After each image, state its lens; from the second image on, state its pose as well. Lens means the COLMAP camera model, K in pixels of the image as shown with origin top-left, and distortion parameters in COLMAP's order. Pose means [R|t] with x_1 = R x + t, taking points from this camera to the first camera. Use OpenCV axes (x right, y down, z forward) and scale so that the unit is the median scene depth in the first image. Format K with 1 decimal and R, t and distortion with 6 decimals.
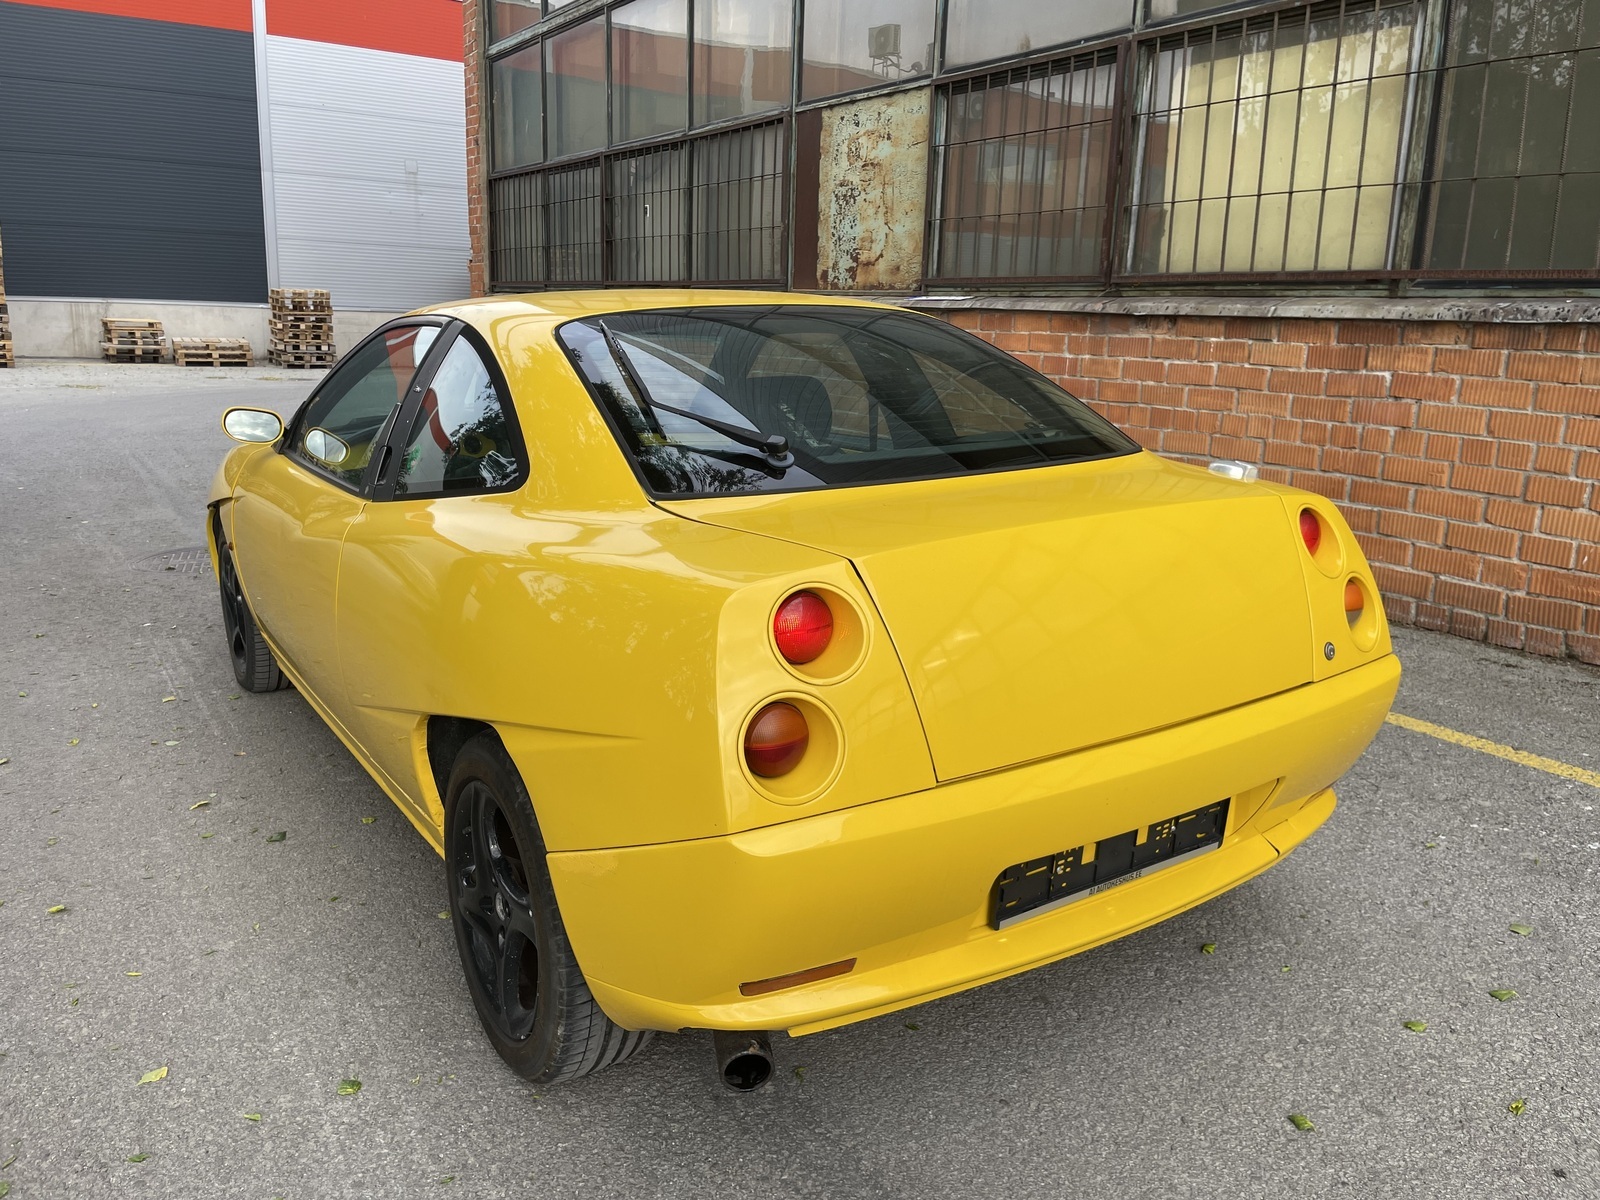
lens RADIAL K [[1243.5, 0, 800.0], [0, 1243.5, 600.0], [0, 0, 1]] dist [0.100675, -0.133110]
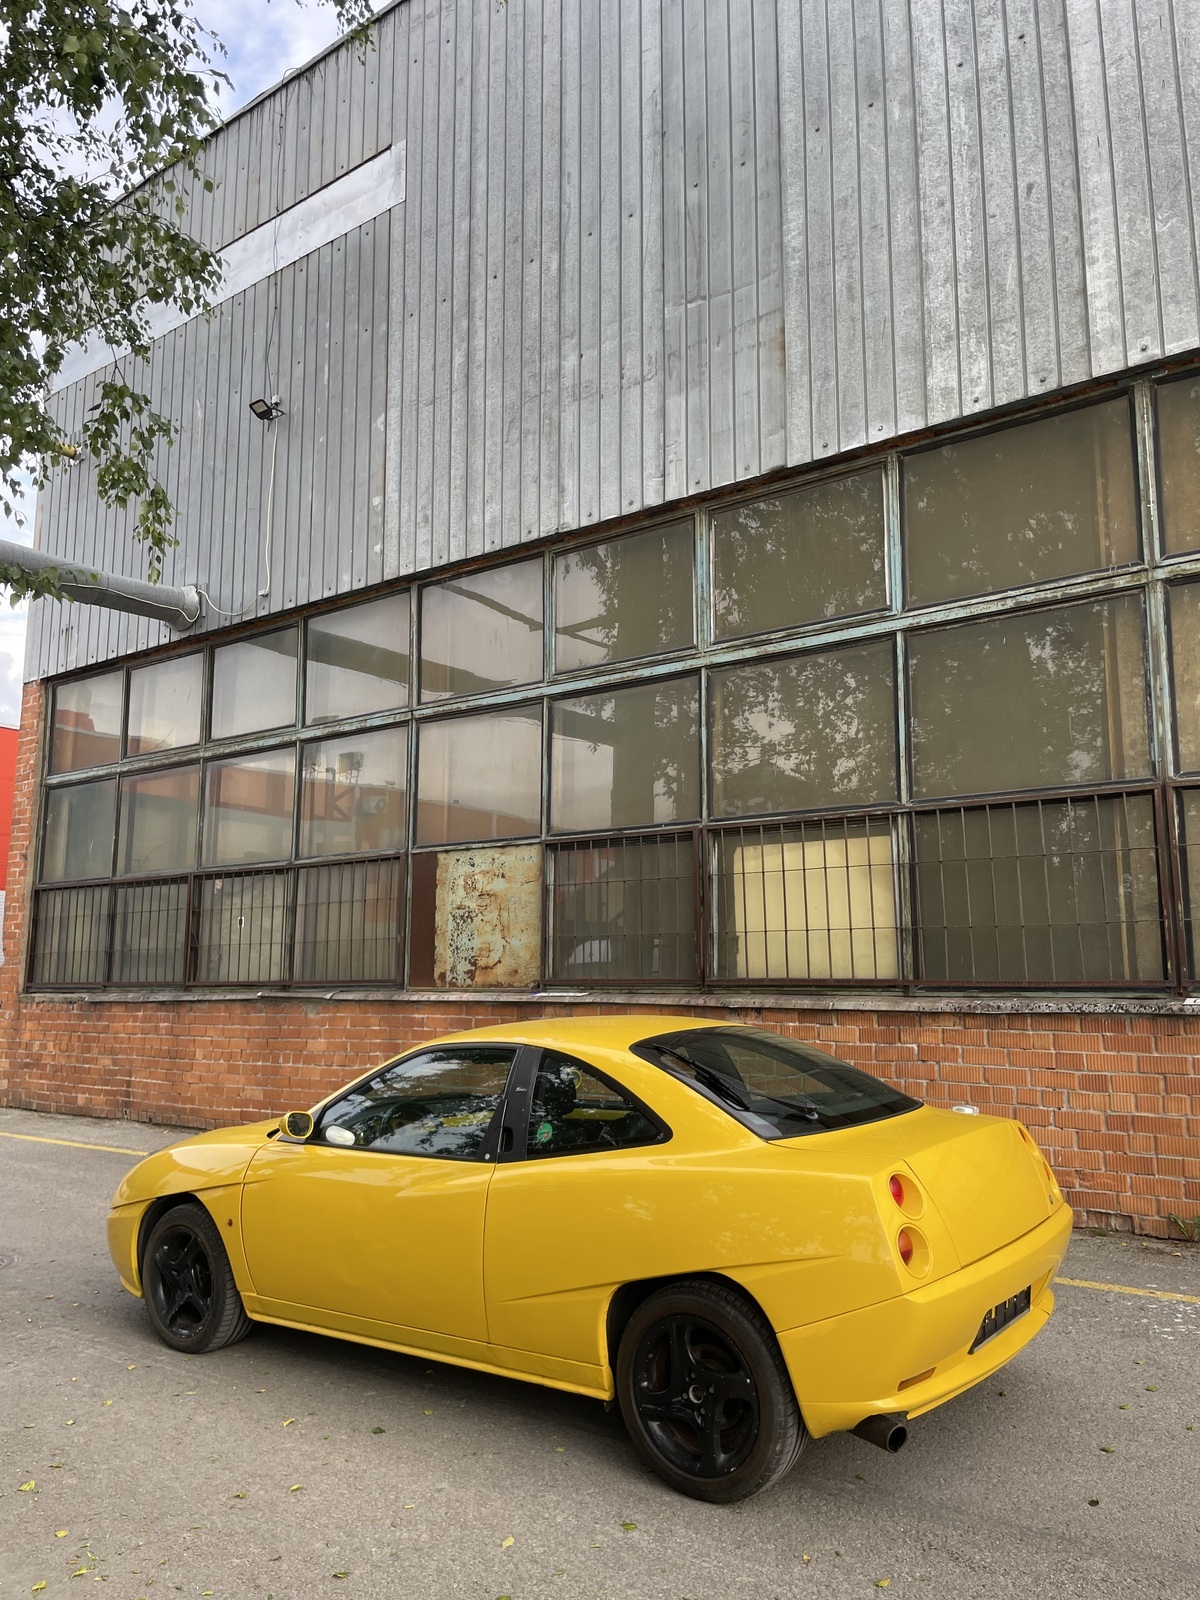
lens RADIAL K [[1243.5, 0, 608.5], [0, 1243.5, 805.0], [0, 0, 1]] dist [0.100675, -0.133110]
pose [[0.940355, 0.024641, 0.339301, -0.340031], [0.098489, 0.934943, -0.340854, 0.026975], [-0.325626, 0.353941, 0.876752, -0.270820]]
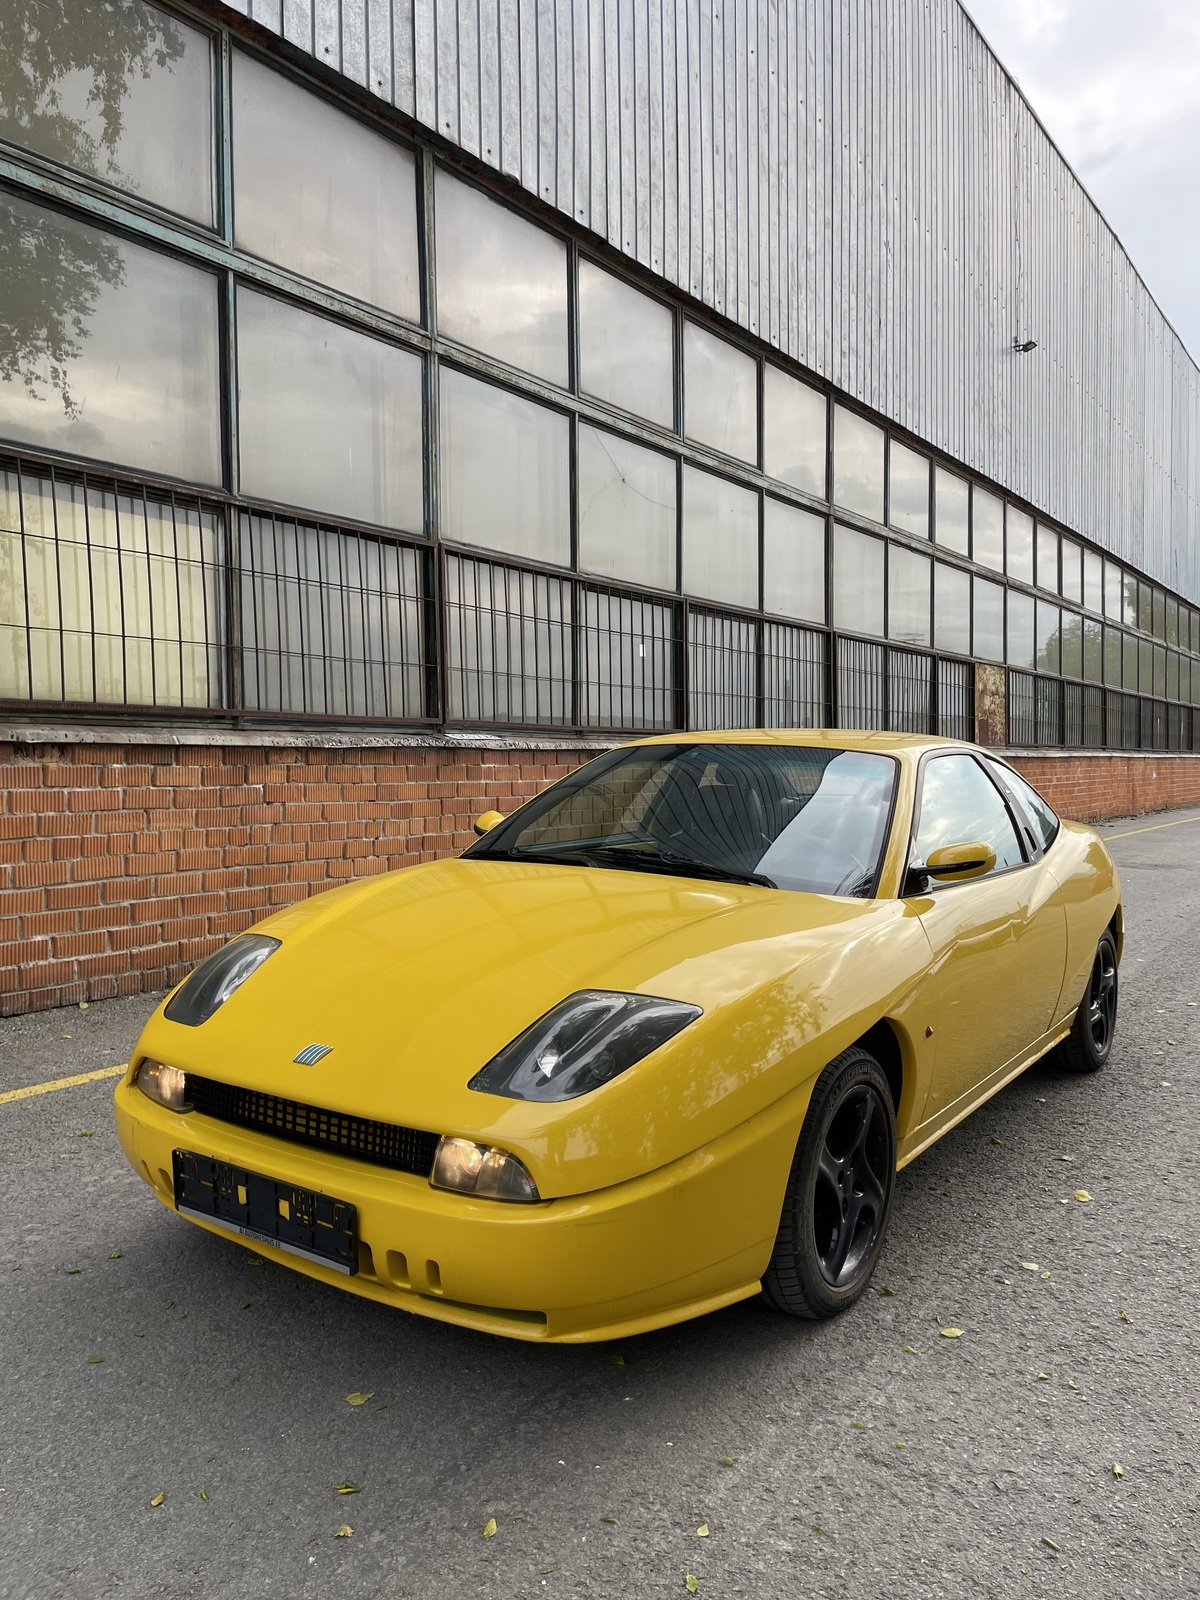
lens RADIAL K [[1243.5, 0, 608.5], [0, 1243.5, 805.0], [0, 0, 1]] dist [0.100675, -0.133110]
pose [[-0.411253, -0.049798, 0.910160, -0.719367], [0.203812, 0.968203, 0.145065, -0.223490], [-0.888443, 0.245160, -0.388027, 0.963932]]
